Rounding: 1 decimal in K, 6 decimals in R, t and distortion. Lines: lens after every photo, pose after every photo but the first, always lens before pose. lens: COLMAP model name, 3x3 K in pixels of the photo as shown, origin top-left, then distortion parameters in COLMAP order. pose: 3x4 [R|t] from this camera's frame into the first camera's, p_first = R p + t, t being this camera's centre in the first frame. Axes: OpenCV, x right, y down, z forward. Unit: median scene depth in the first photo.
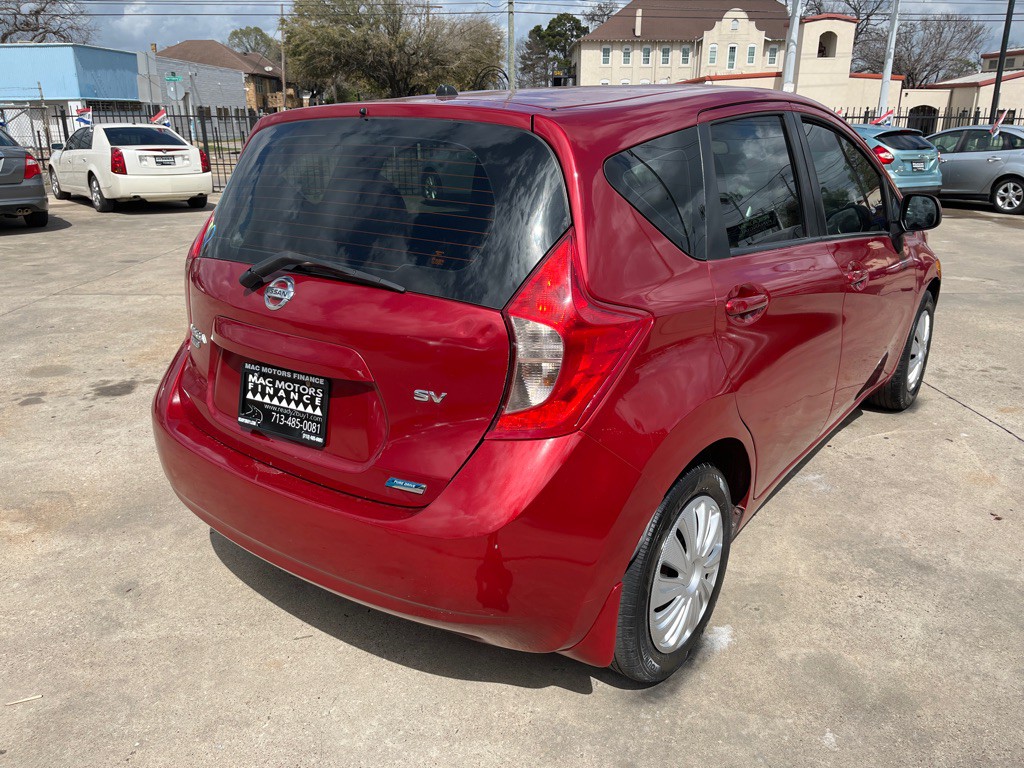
lens RADIAL K [[779.6, 0, 514.6], [0, 779.6, 386.3], [0, 0, 1]] dist [0.080671, -0.124459]
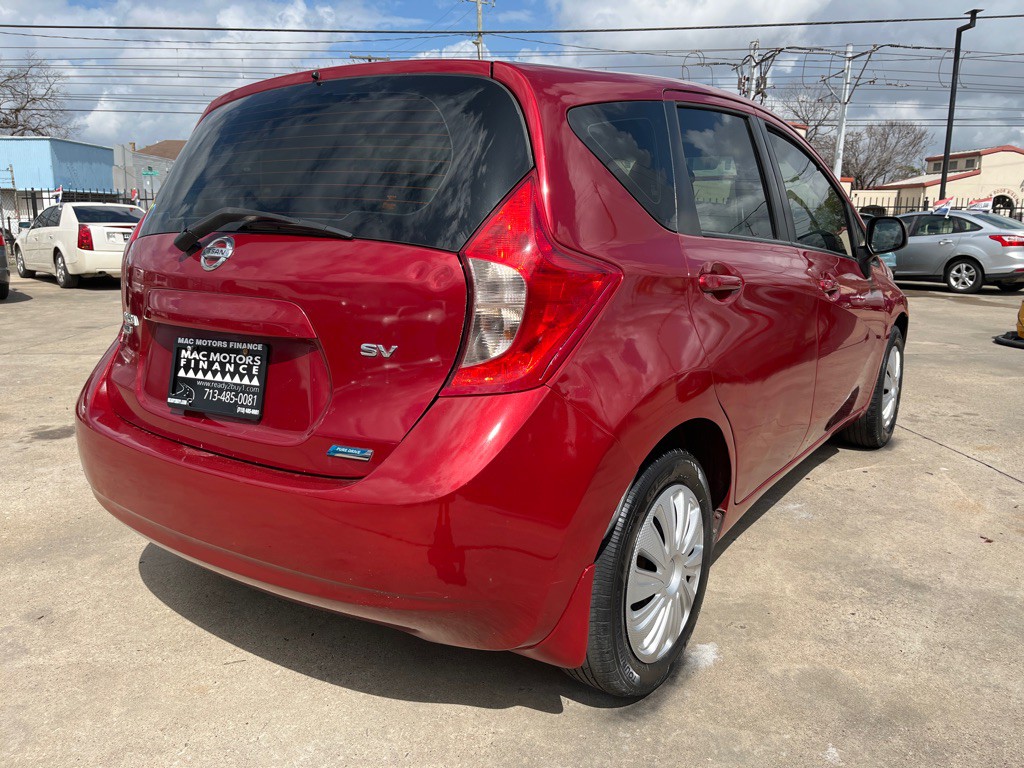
lens RADIAL K [[779.6, 0, 516.6], [0, 779.6, 380.3], [0, 0, 1]] dist [0.075640, -0.117065]
pose [[0.999202, -0.000112, 0.039953, 0.011623], [0.005153, 0.992005, -0.126091, 0.130646], [-0.039620, 0.126196, 0.991214, 0.084147]]
